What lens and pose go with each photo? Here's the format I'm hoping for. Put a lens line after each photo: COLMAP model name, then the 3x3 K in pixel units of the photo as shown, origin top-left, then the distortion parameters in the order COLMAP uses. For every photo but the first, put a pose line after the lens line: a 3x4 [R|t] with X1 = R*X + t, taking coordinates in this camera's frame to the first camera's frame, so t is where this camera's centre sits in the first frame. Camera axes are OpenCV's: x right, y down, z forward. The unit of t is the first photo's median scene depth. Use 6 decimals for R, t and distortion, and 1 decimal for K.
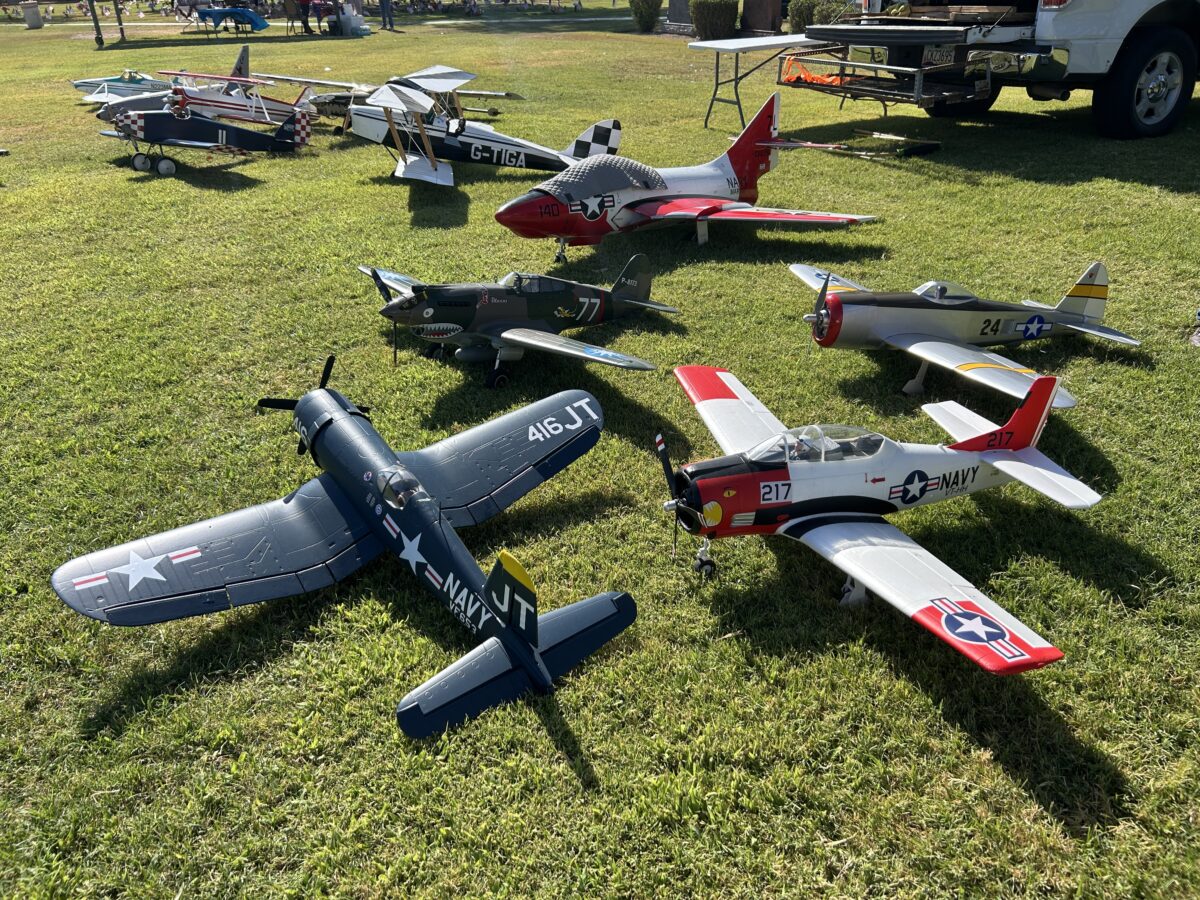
lens RADIAL K [[909.8, 0, 598.7], [0, 909.8, 450.4], [0, 0, 1]] dist [0.055545, -0.063314]
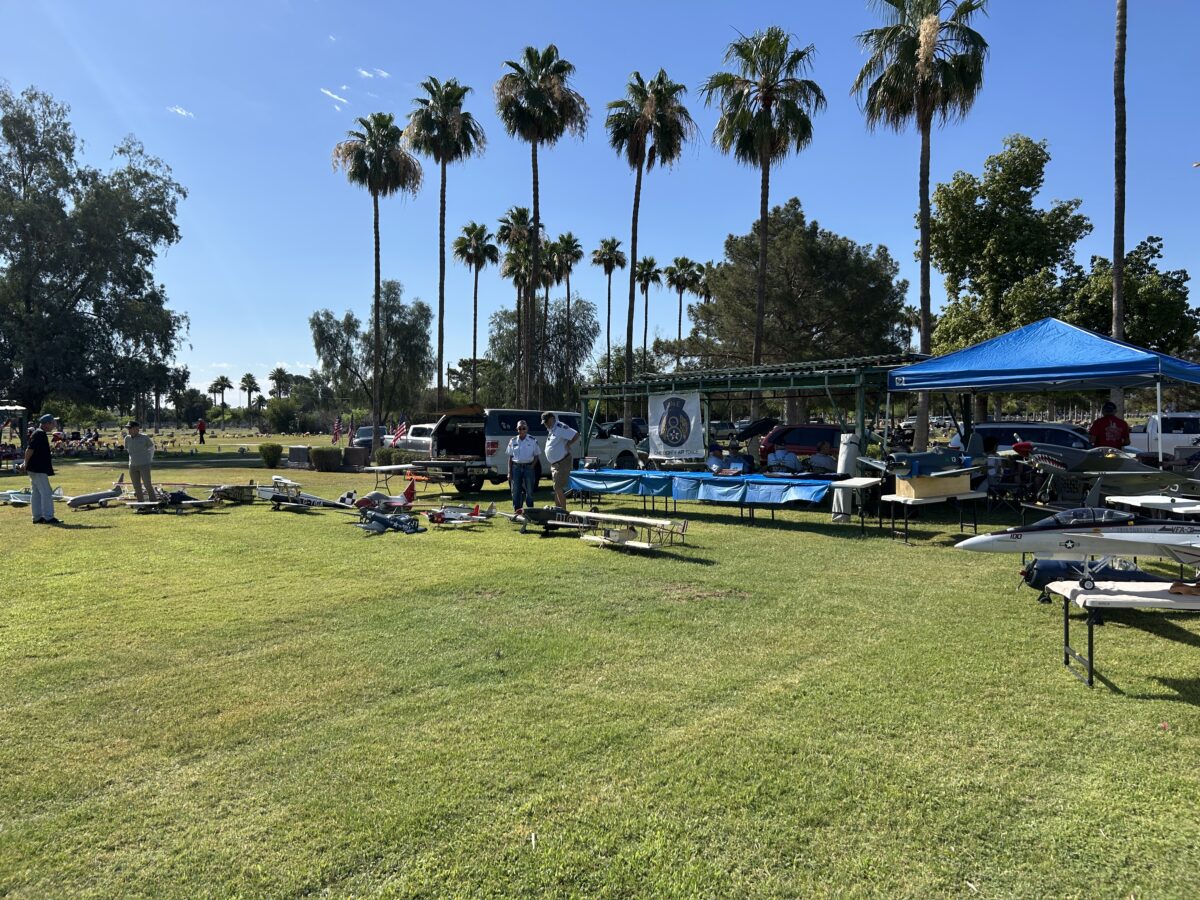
lens RADIAL K [[909.8, 0, 600.0], [0, 909.8, 450.3], [0, 0, 1]] dist [0.055545, -0.063314]
pose [[0.889692, 0.000034, 0.456561, -0.607814], [0.198402, 0.900616, -0.386689, 0.793715], [-0.411199, 0.434616, 0.801264, -1.684645]]
